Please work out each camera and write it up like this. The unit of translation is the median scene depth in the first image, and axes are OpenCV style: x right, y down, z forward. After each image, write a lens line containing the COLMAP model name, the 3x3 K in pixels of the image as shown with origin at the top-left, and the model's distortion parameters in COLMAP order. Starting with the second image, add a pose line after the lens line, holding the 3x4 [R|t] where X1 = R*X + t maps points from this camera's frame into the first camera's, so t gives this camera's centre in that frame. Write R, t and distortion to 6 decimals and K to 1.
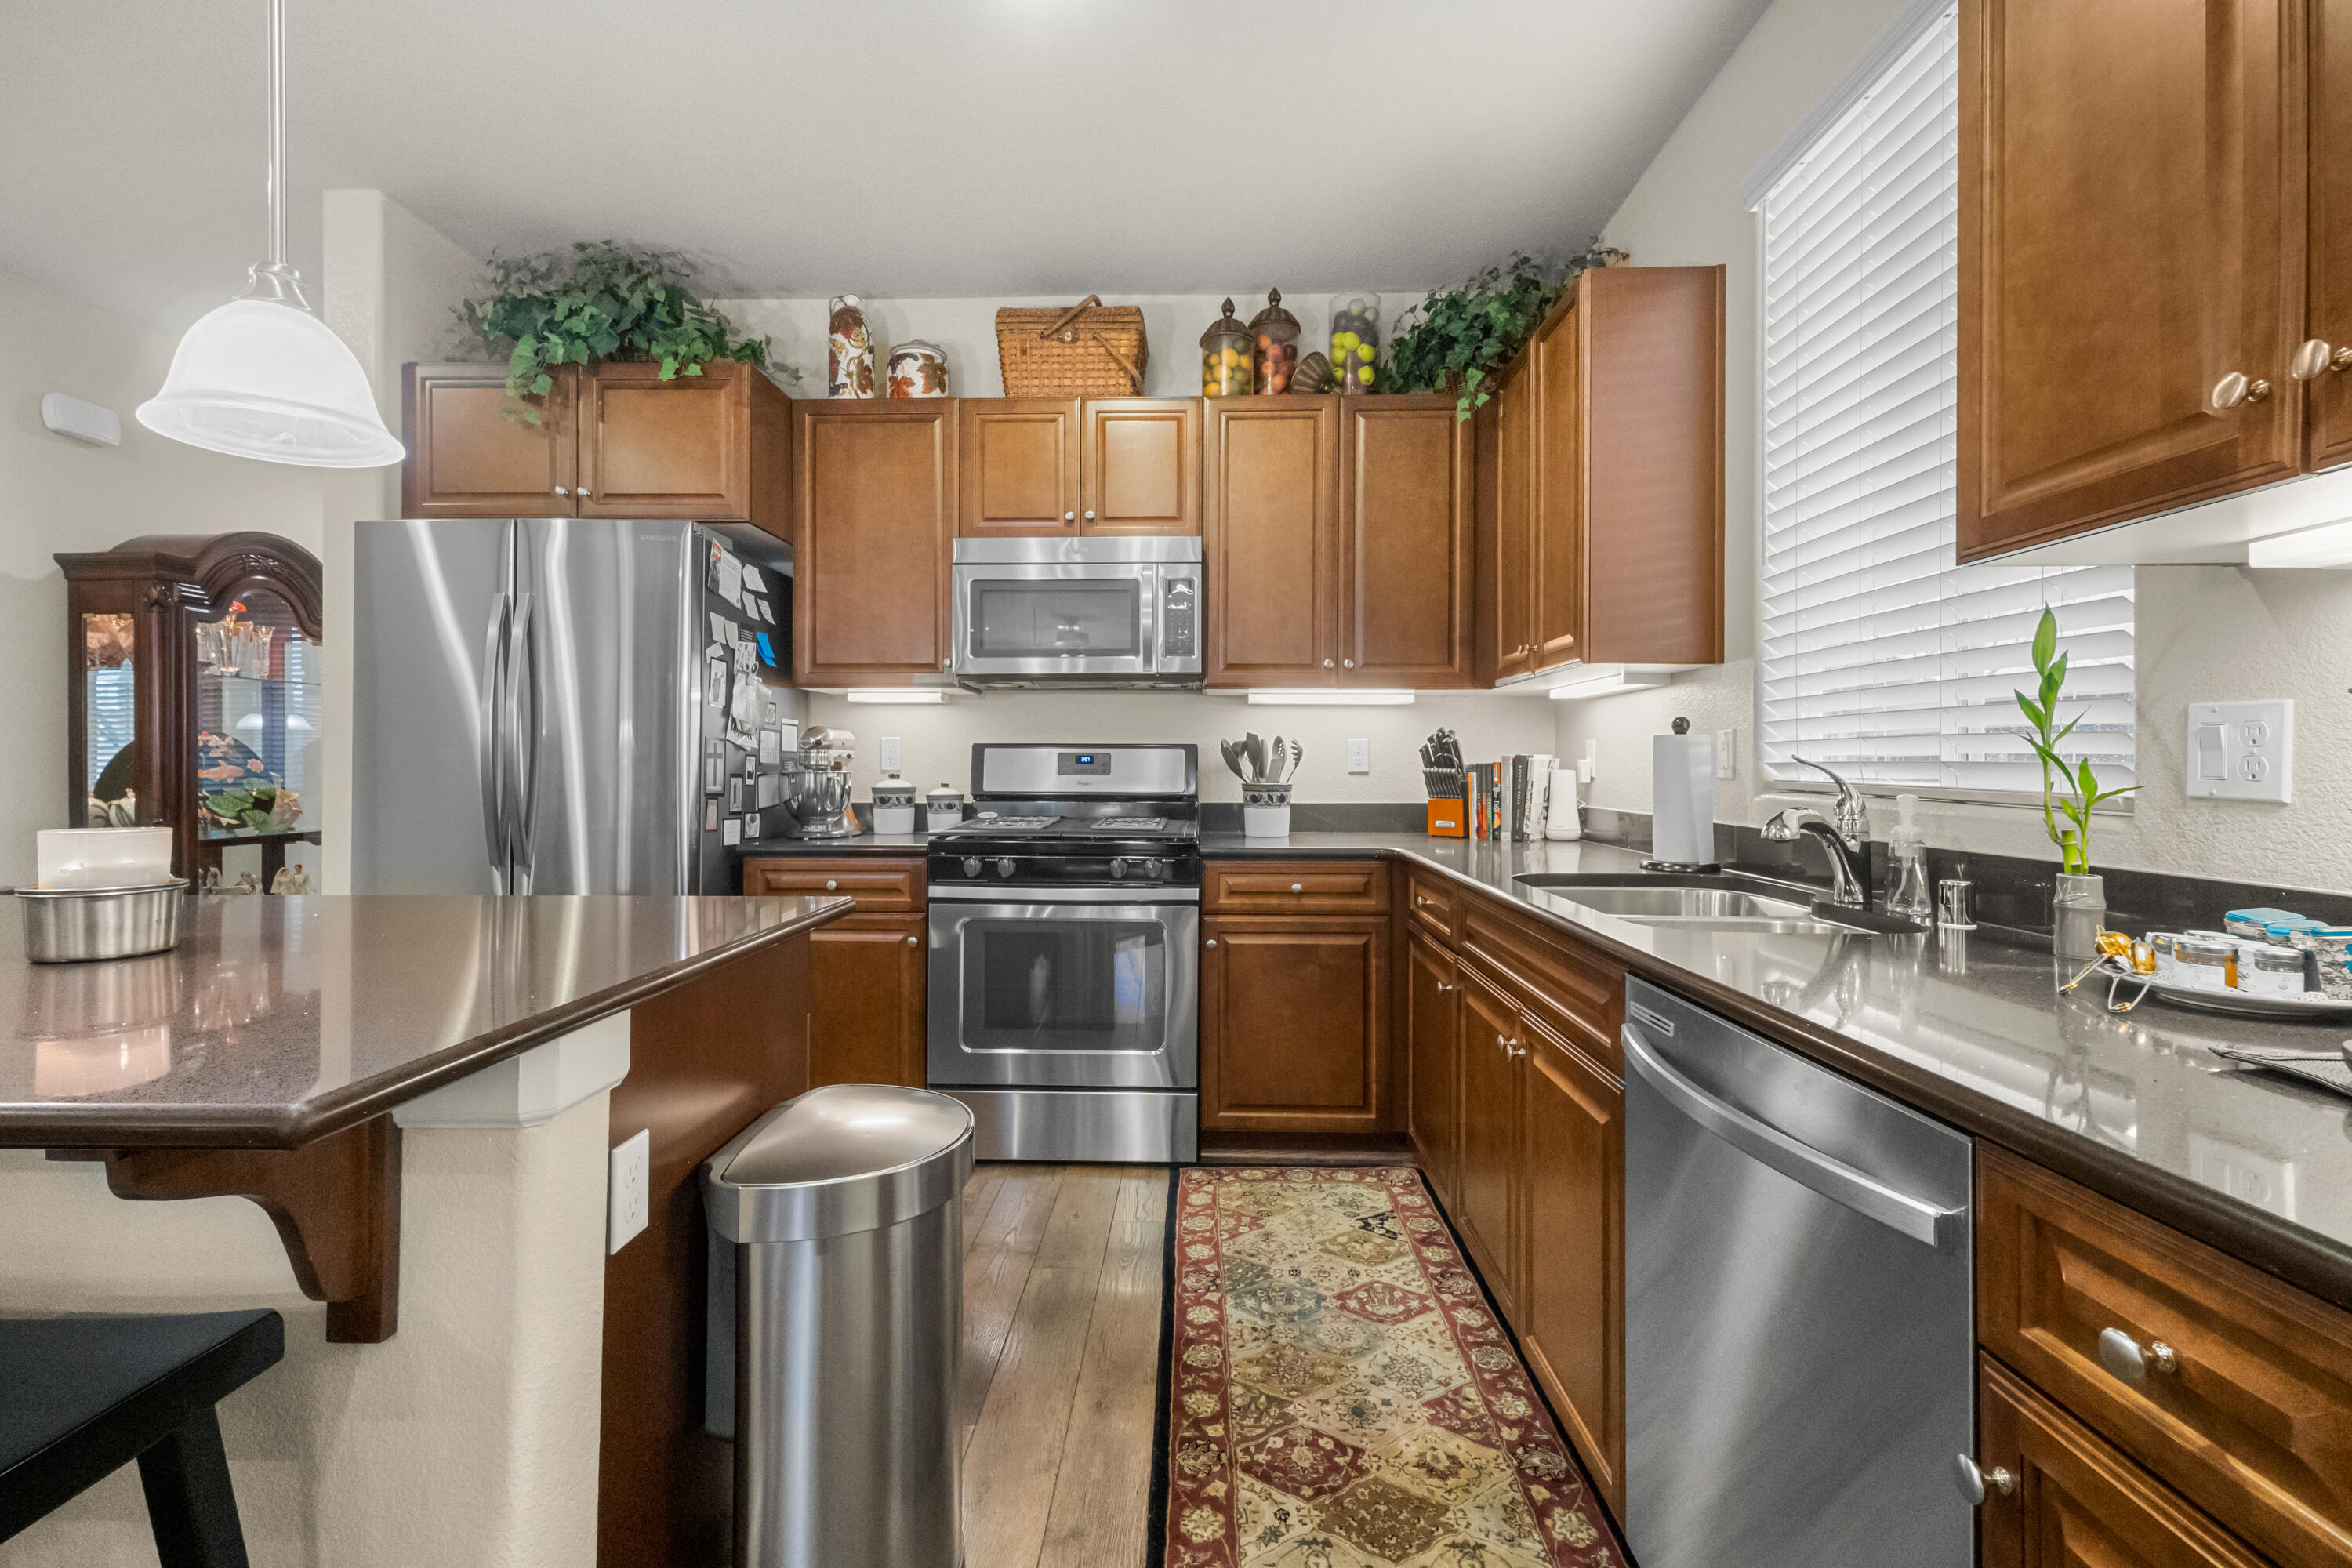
lens RADIAL K [[1026.9, 0, 1174.1], [0, 1026.9, 763.0], [0, 0, 1]] dist [0.000304, 0.000059]
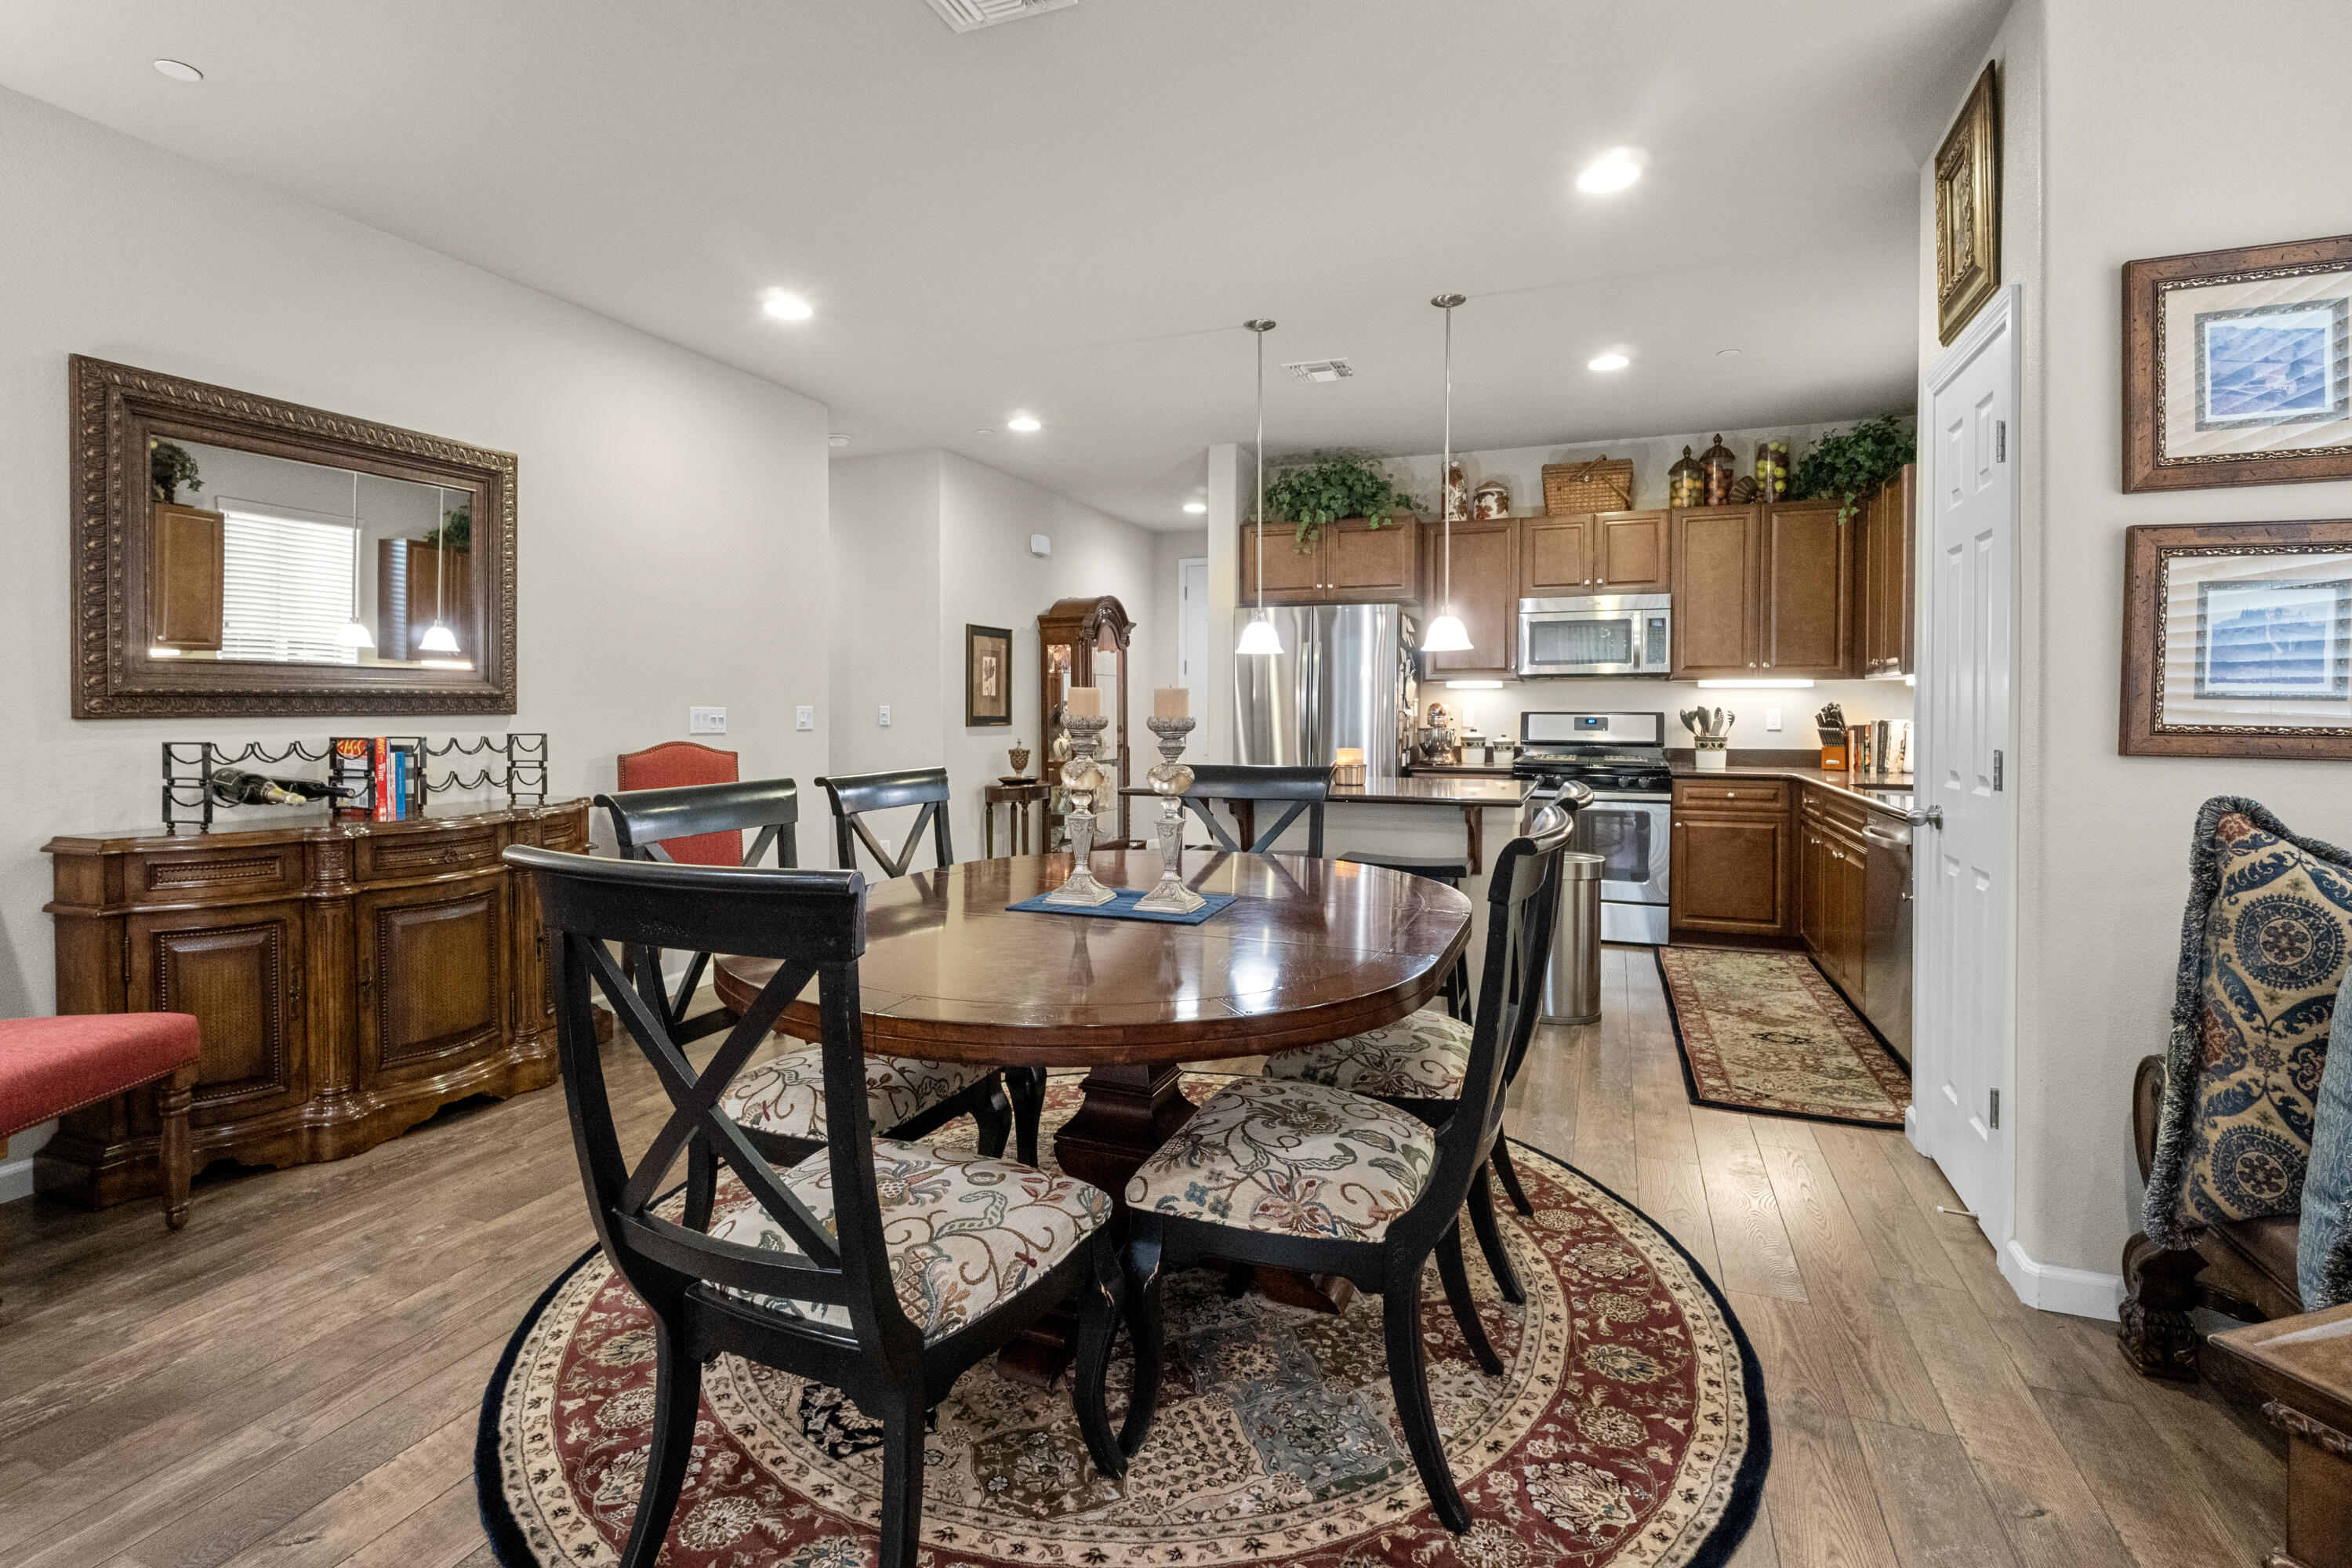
lens RADIAL K [[1110.4, 0, 1167.0], [0, 1110.4, 725.2], [0, 0, 1]] dist [0.000867, -0.000237]
pose [[0.940230, 0.004294, -0.340513, -0.128799], [0.000299, 0.999910, 0.013435, -0.023111], [0.340540, -0.012734, 0.940144, -1.016126]]
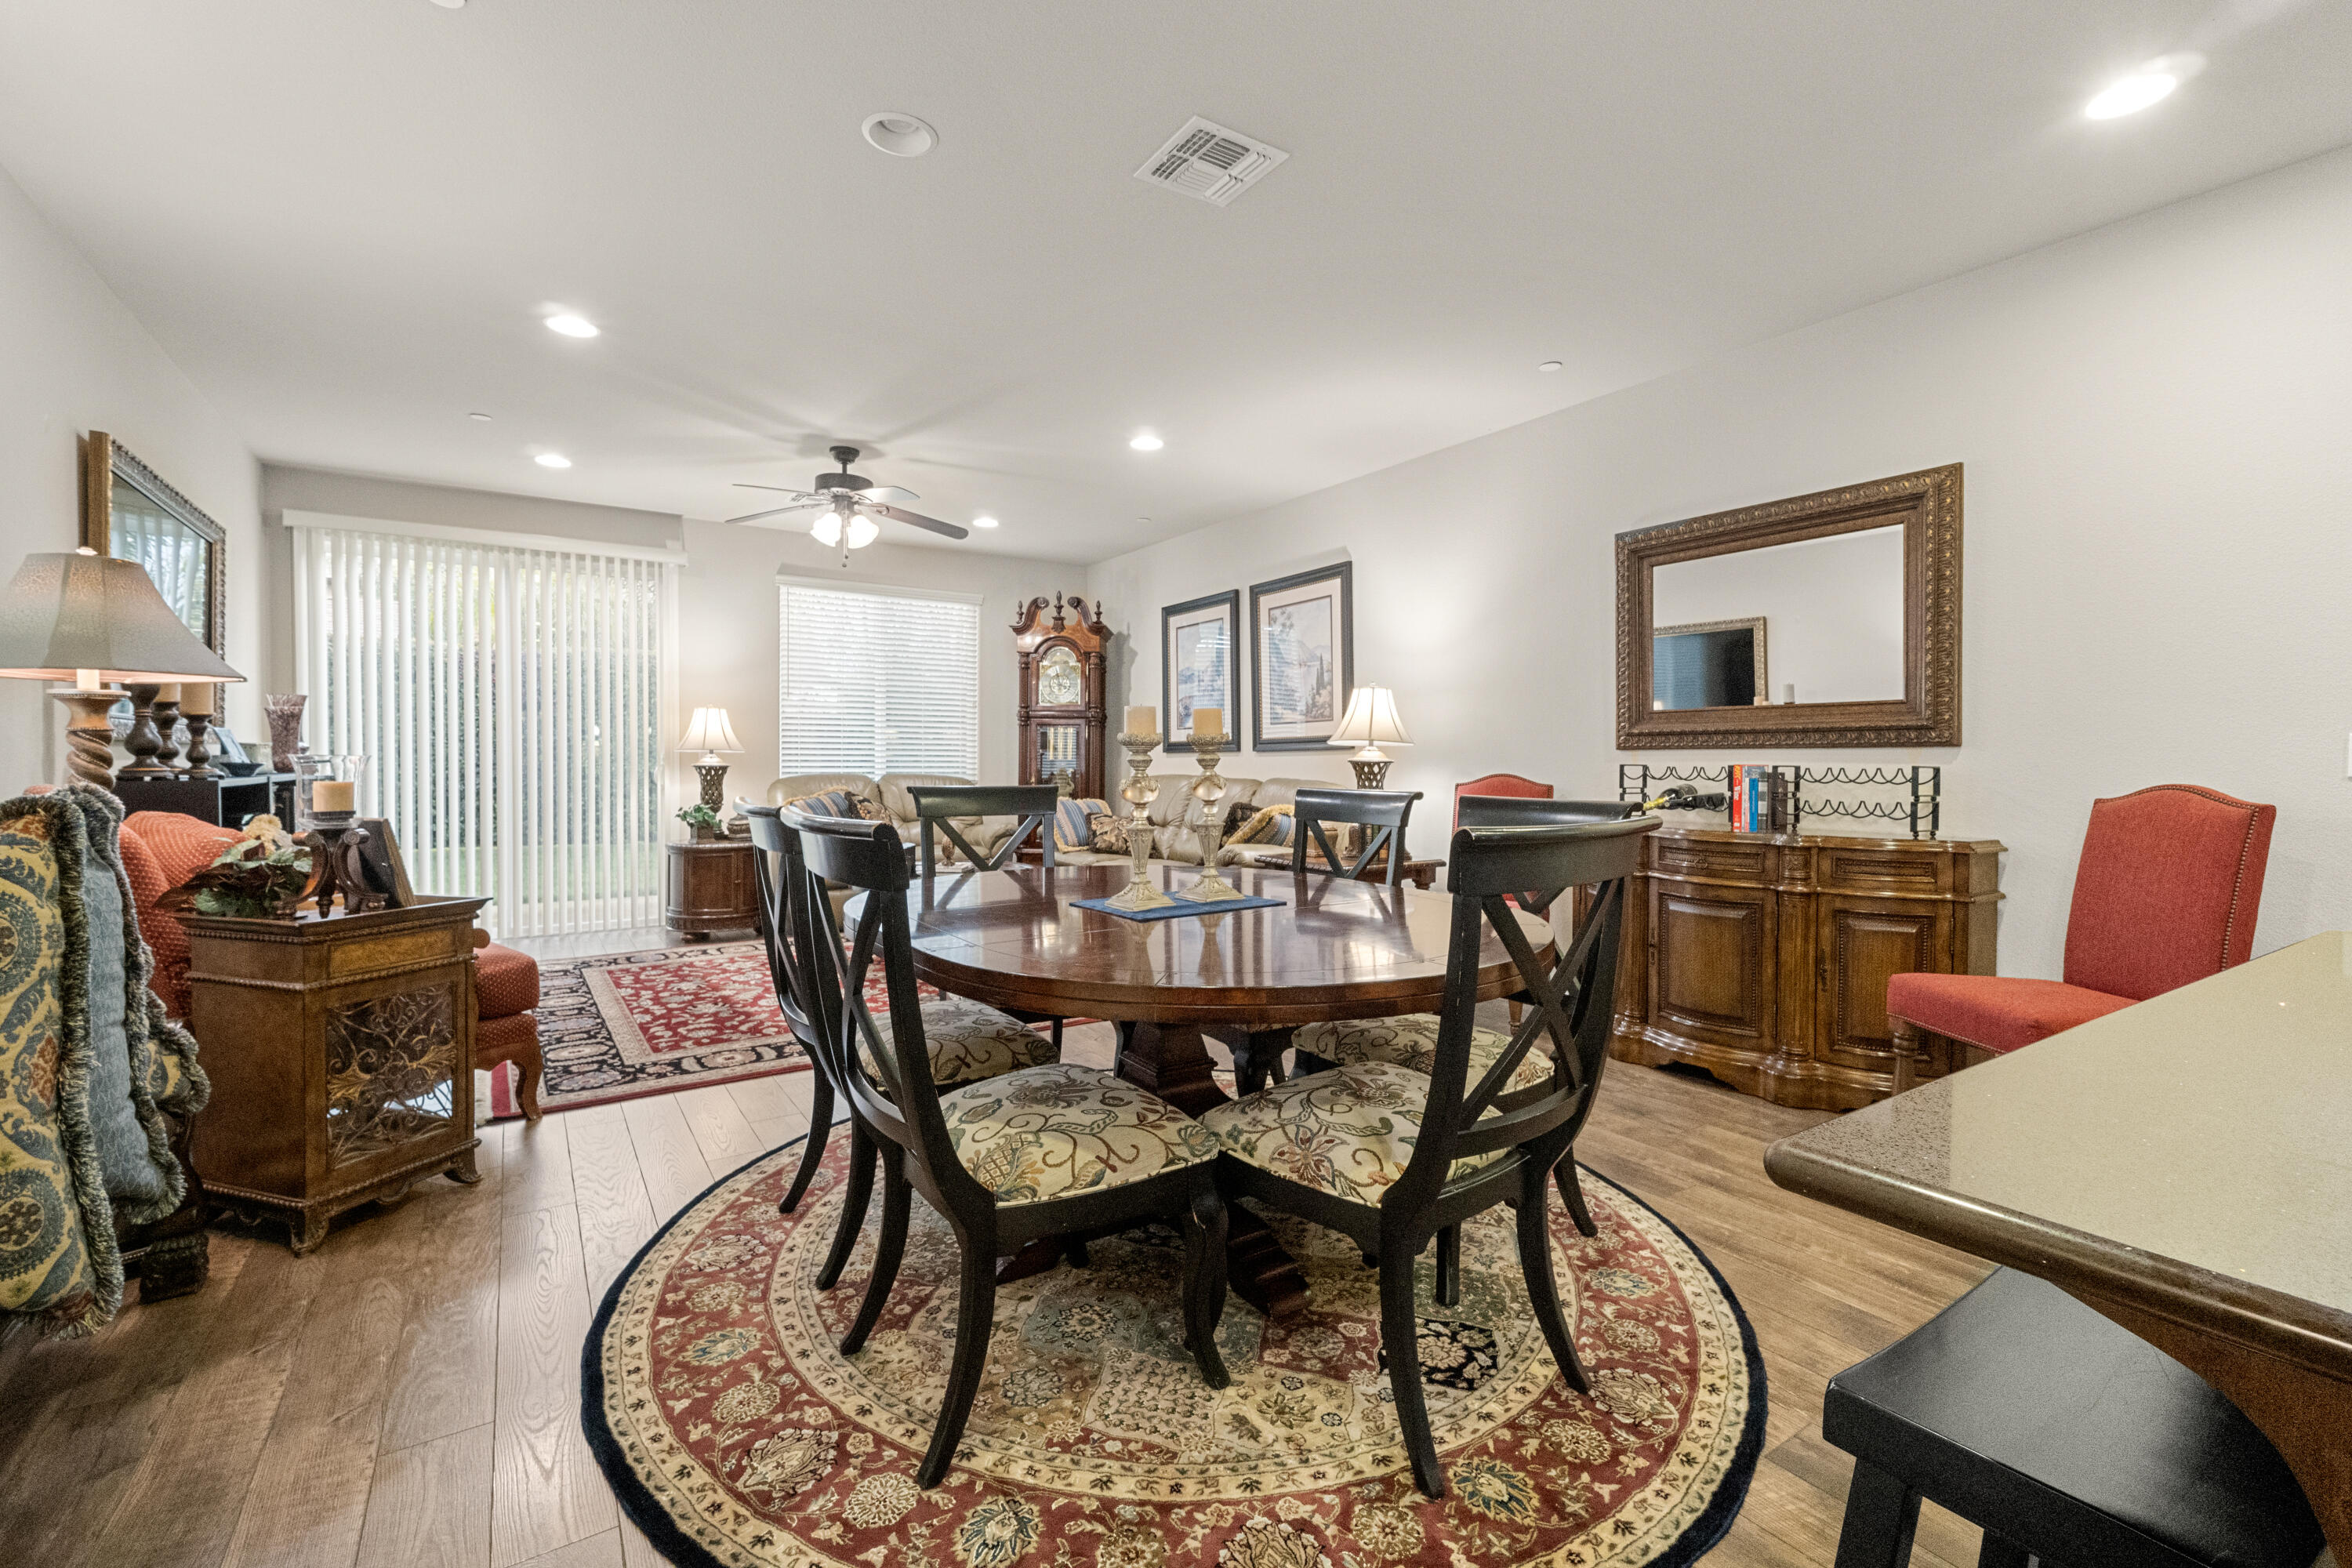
lens RADIAL K [[1026.9, 0, 1174.1], [0, 1026.9, 763.0], [0, 0, 1]] dist [0.000304, 0.000059]
pose [[-0.824921, -0.003119, -0.565239, 0.025489], [-0.005830, 0.999979, 0.002991, 0.001038], [0.565218, 0.005763, -0.824922, 0.309058]]
